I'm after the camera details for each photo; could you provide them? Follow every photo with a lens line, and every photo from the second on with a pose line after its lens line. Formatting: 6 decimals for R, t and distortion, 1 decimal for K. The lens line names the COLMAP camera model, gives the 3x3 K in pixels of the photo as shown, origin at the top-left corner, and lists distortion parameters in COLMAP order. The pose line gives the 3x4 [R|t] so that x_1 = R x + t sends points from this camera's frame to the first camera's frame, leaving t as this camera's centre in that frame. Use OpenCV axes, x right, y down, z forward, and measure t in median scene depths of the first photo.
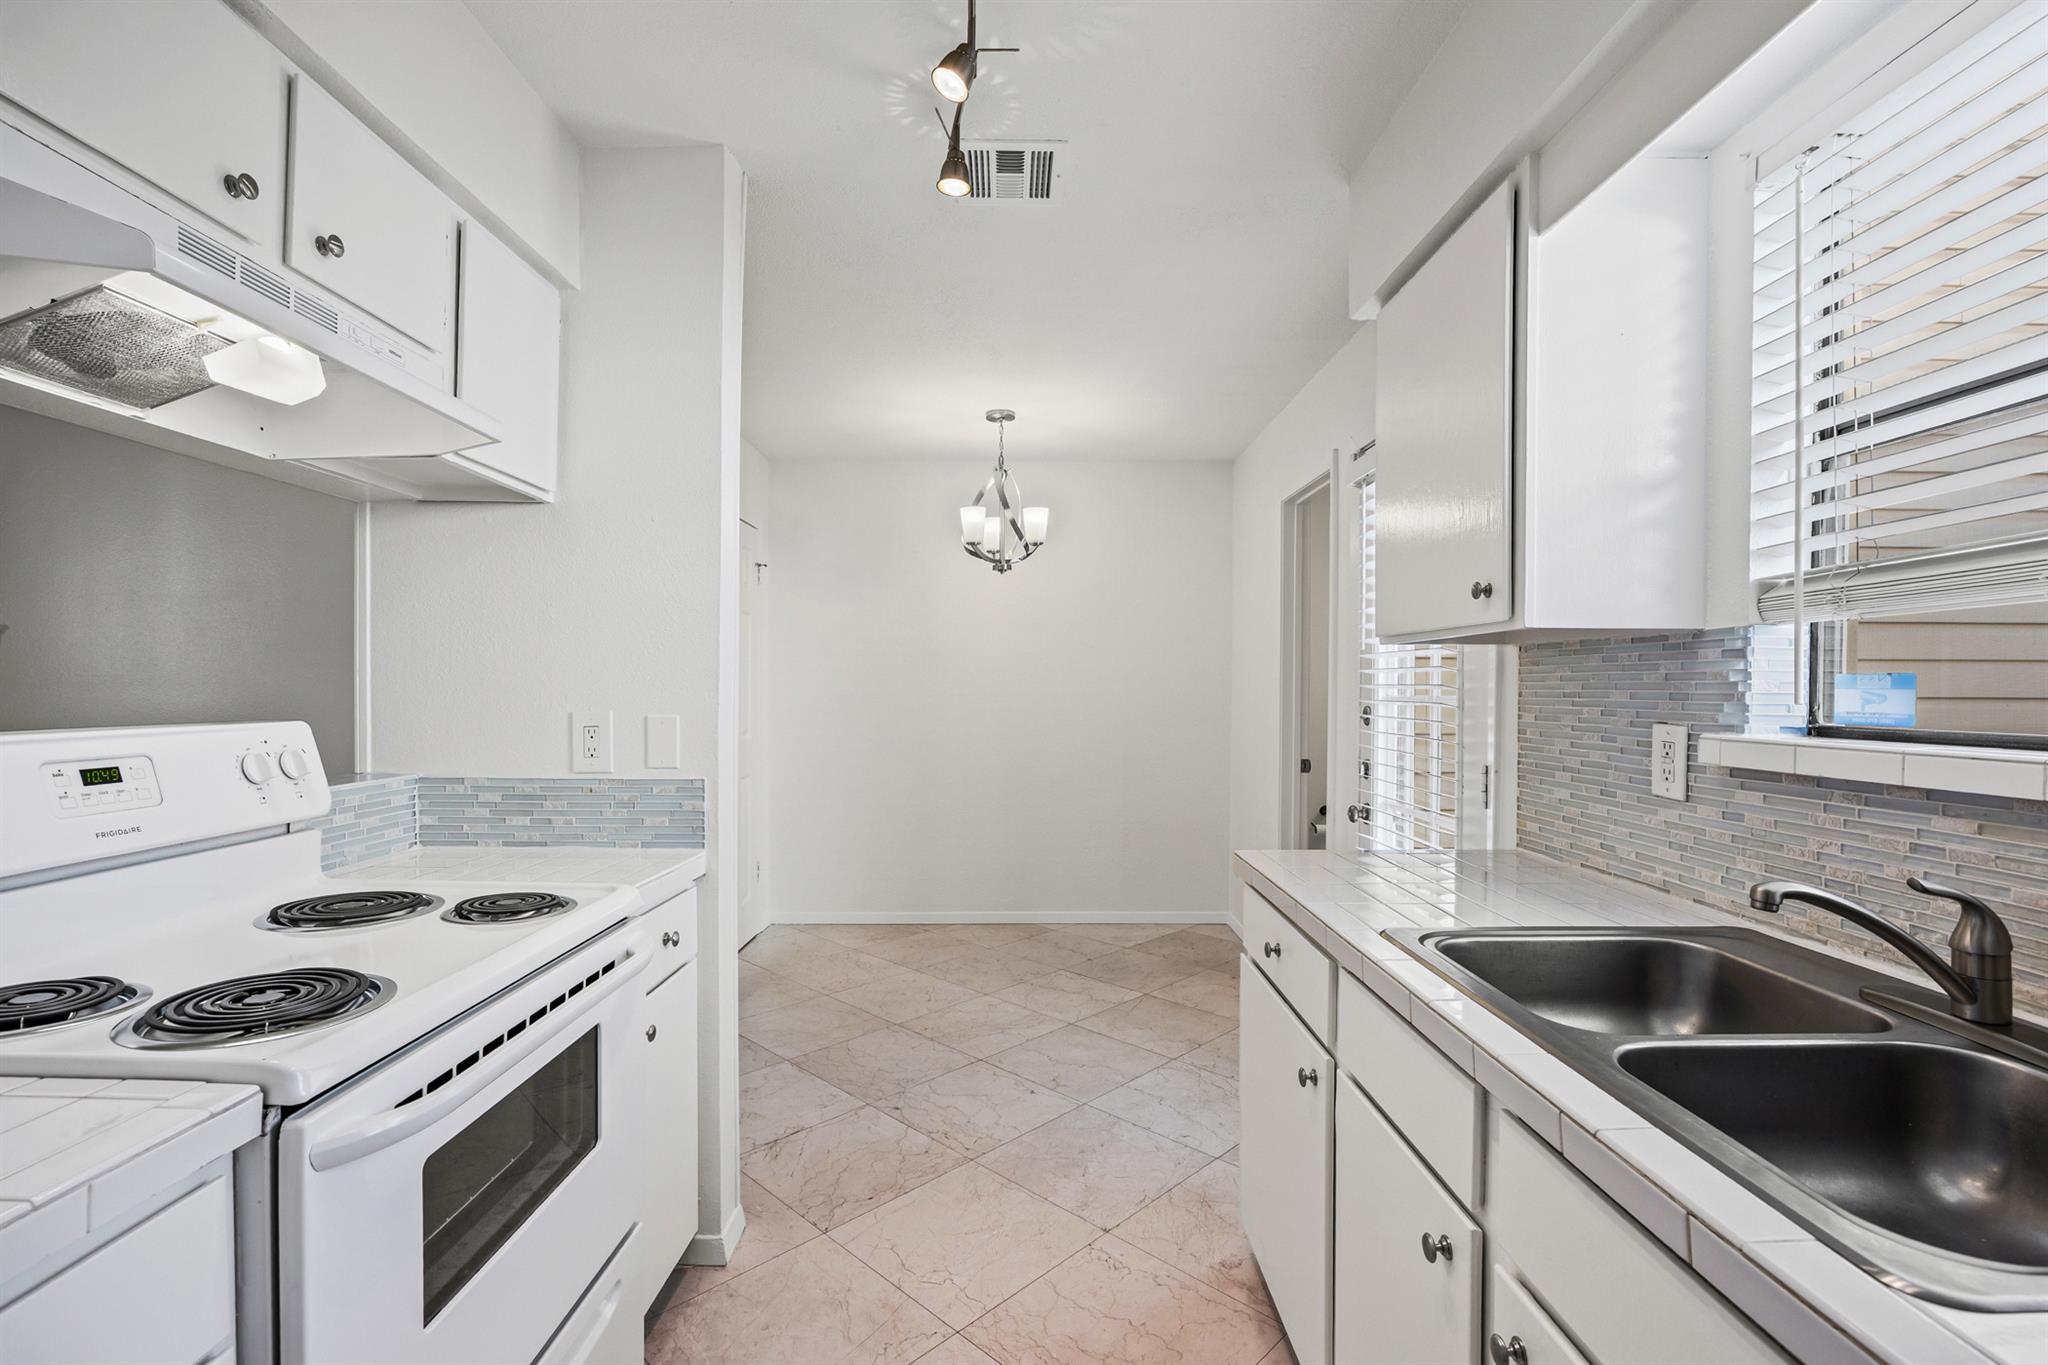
lens RADIAL K [[919.2, 0, 1034.1], [0, 919.2, 685.8], [0, 0, 1]] dist [-0.015349, -0.000443]
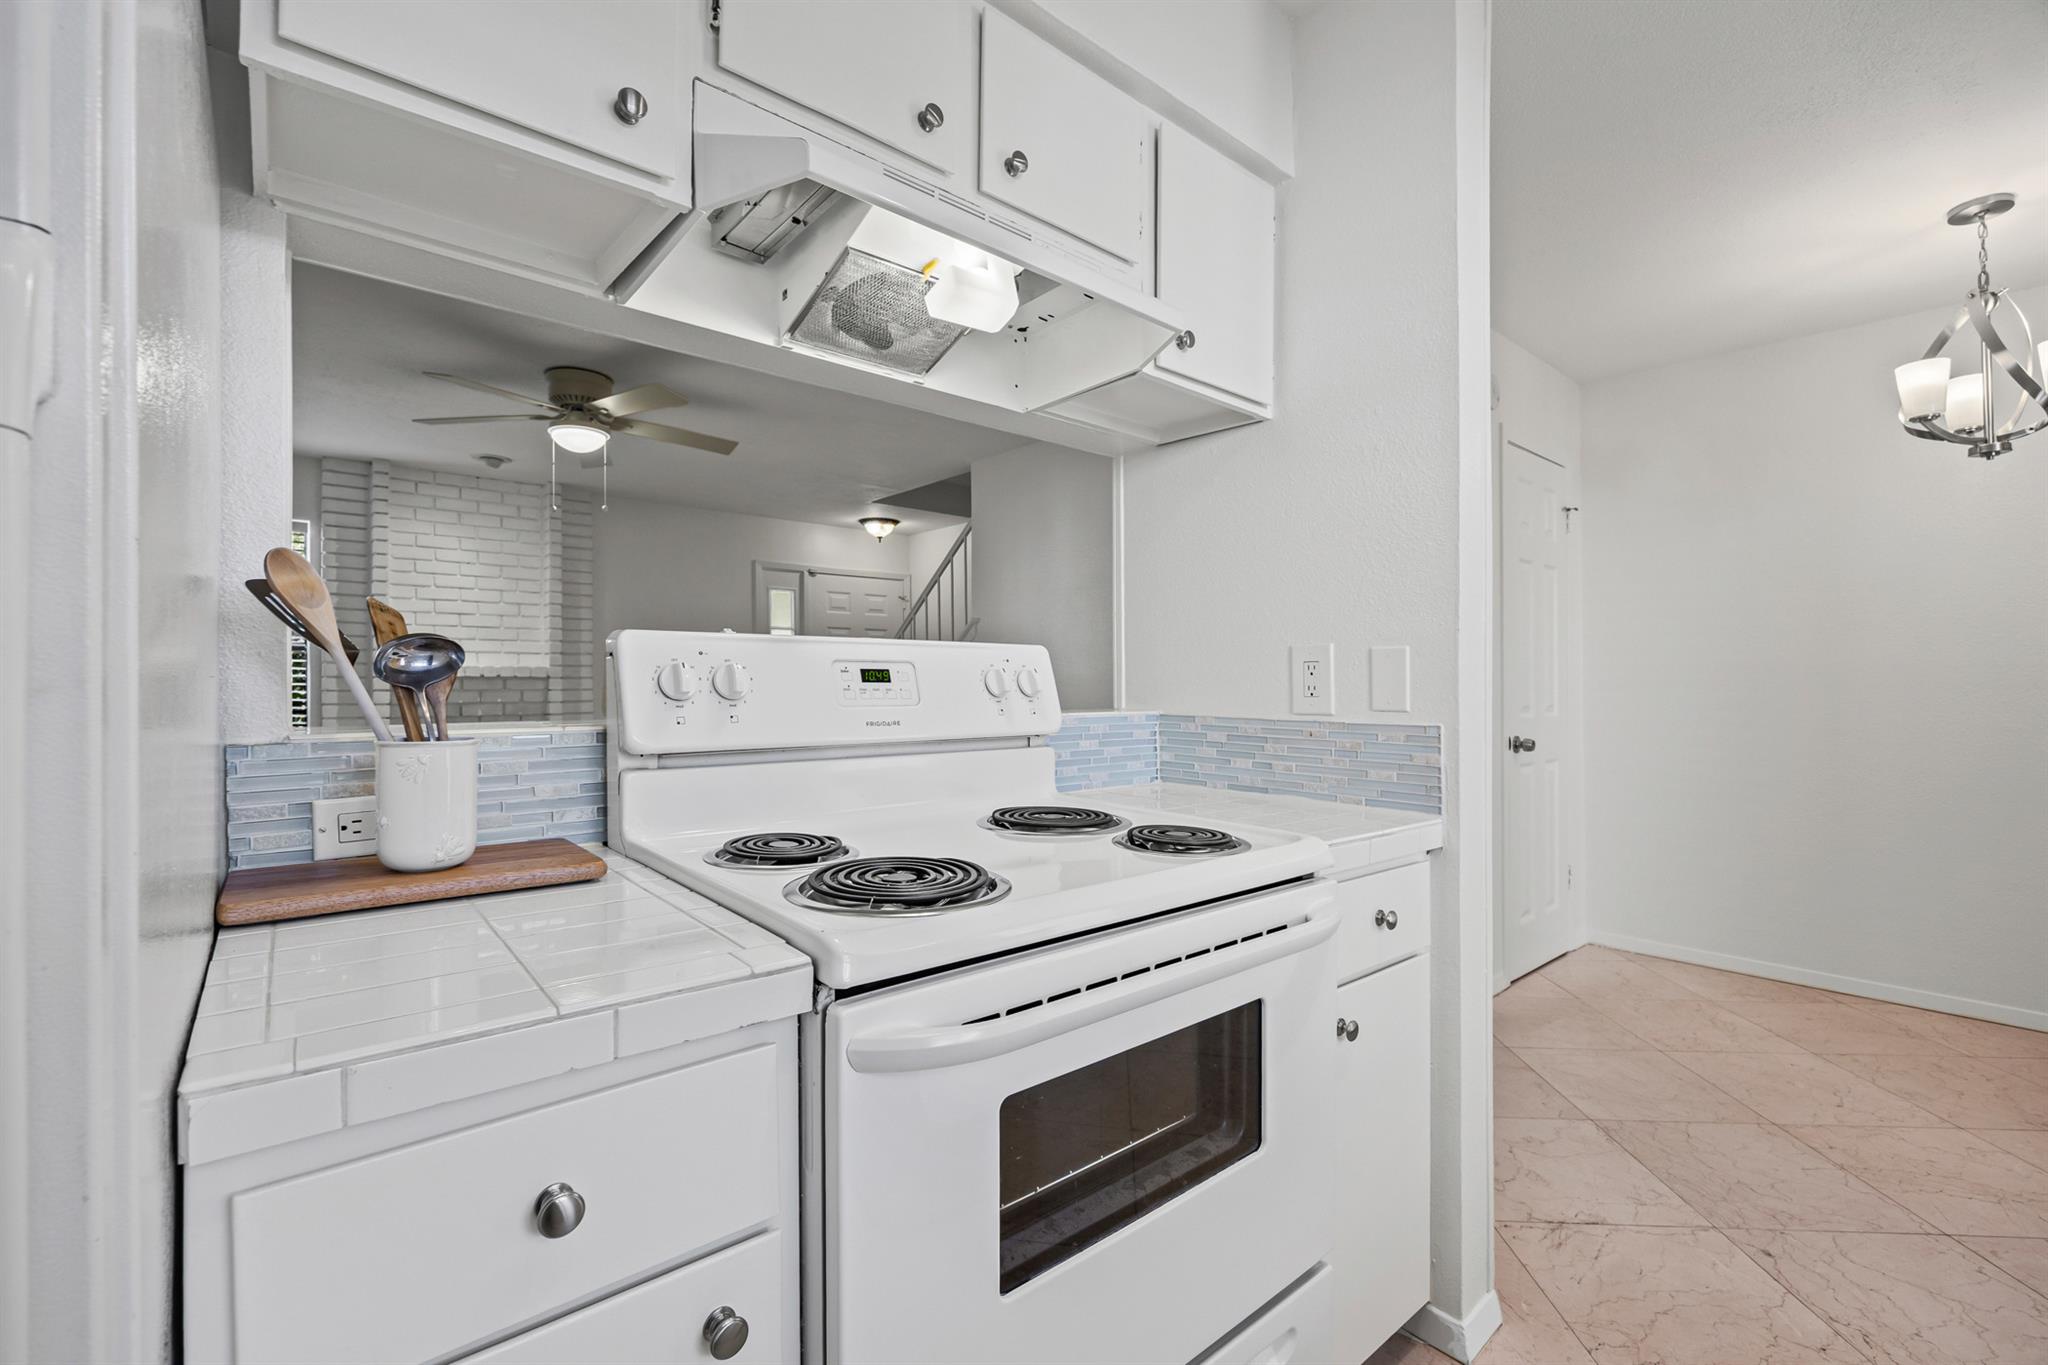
lens RADIAL K [[879.5, 0, 1026.3], [0, 879.5, 674.8], [0, 0, 1]] dist [-0.015377, 0.001181]
pose [[0.640045, -0.009953, -0.768273, -0.012319], [-0.001421, 0.999899, -0.014137, 0.085133], [0.768336, 0.010140, 0.639966, 0.305547]]
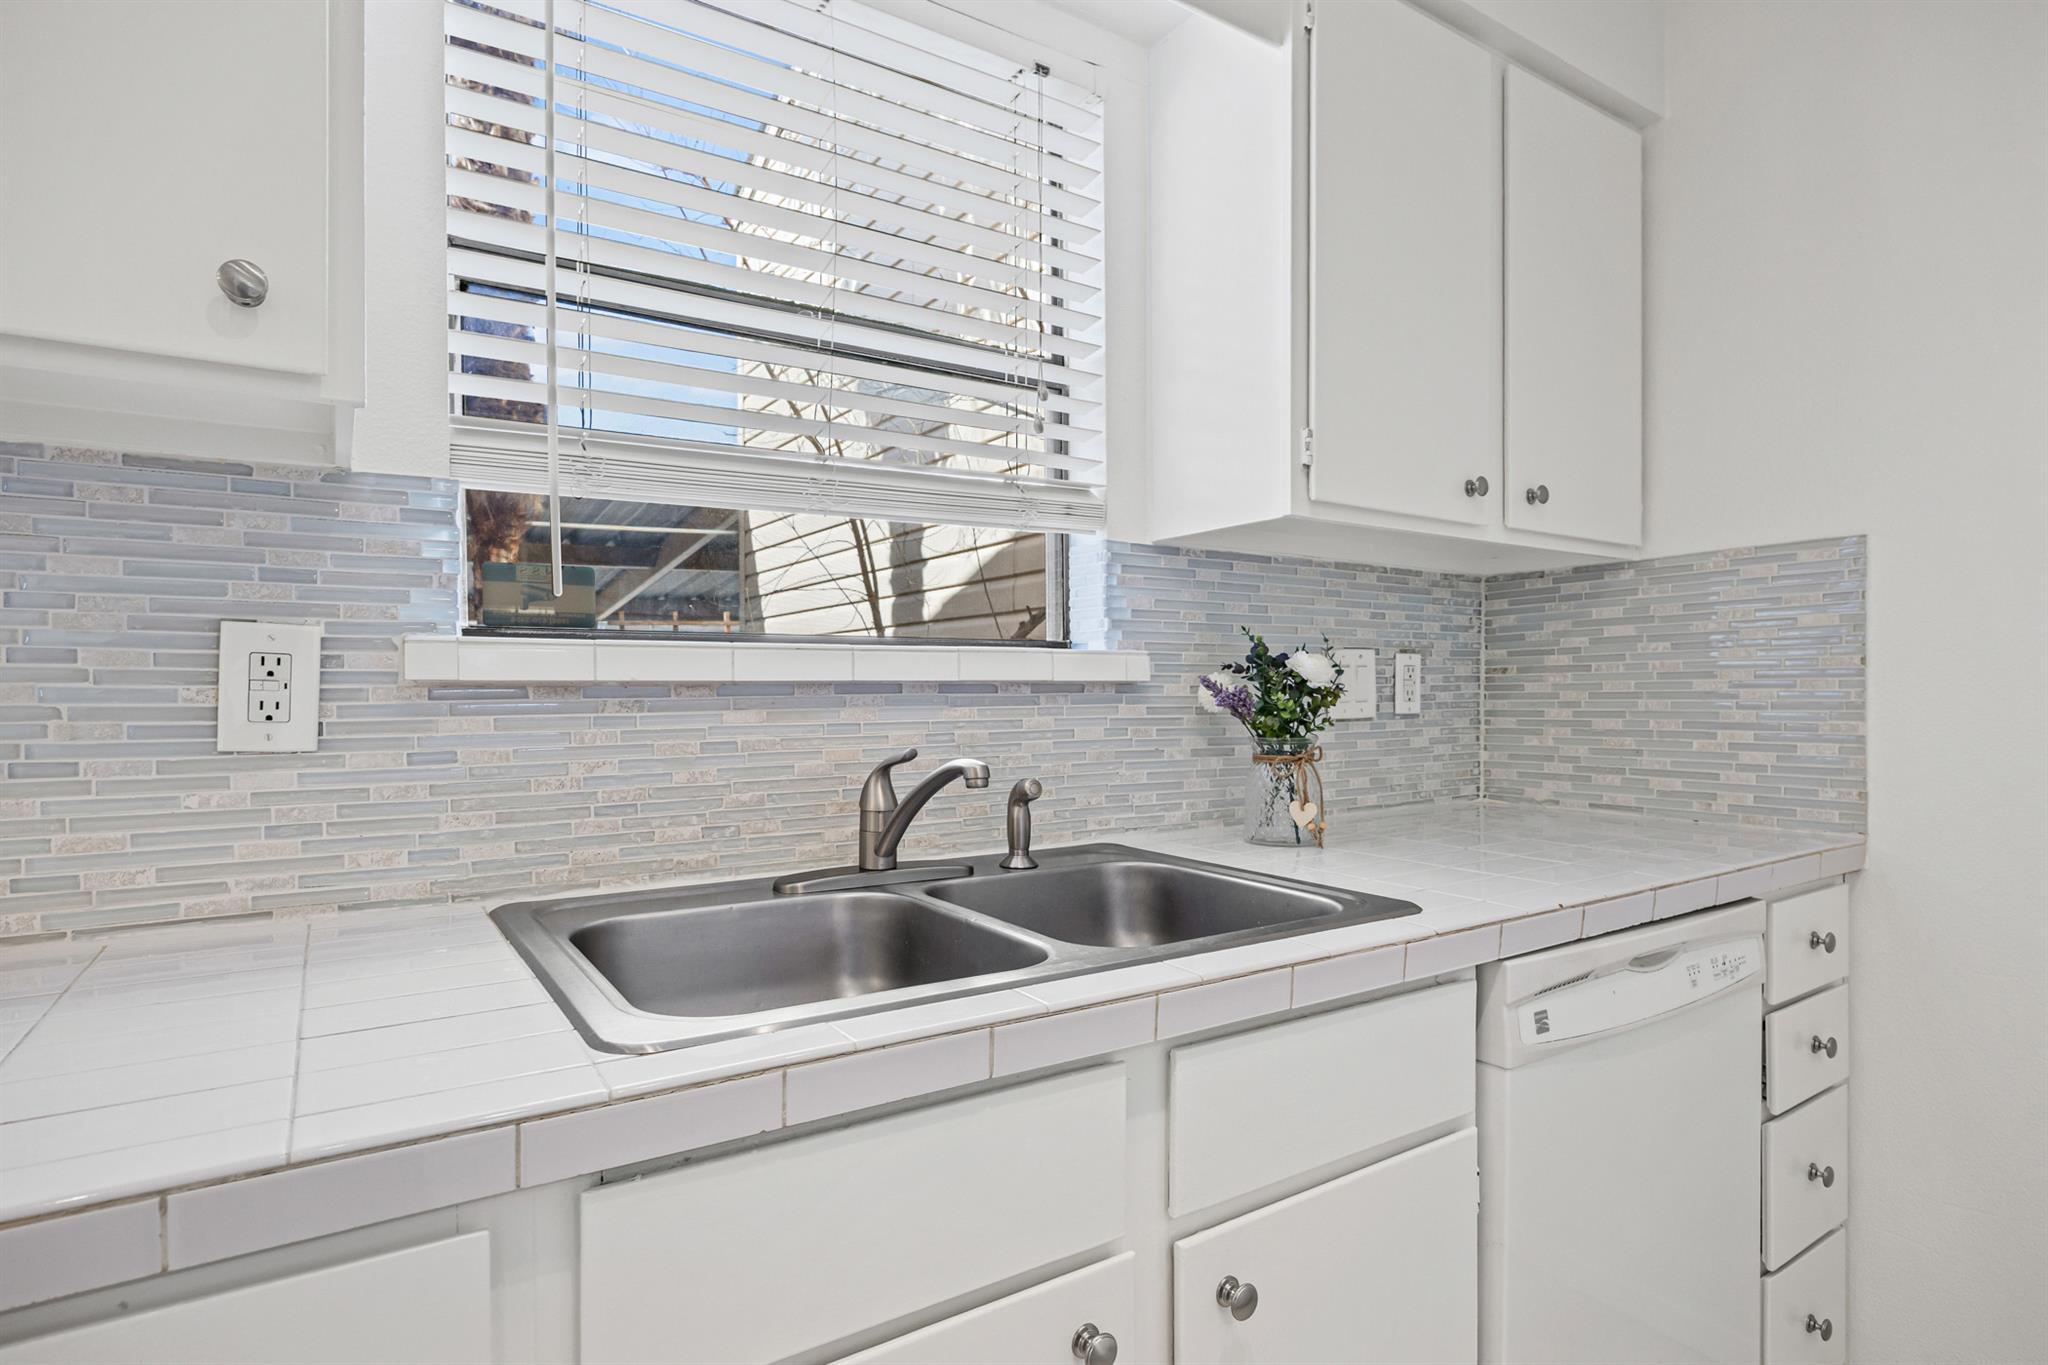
lens RADIAL K [[1072.7, 0, 1020.8], [0, 1072.7, 707.3], [0, 0, 1]] dist [-0.000978, 0.000480]
pose [[-0.536426, -0.014369, 0.843825, -0.122528], [0.001907, 0.999832, 0.018238, 0.080846], [-0.843945, 0.011393, -0.536308, 0.926804]]
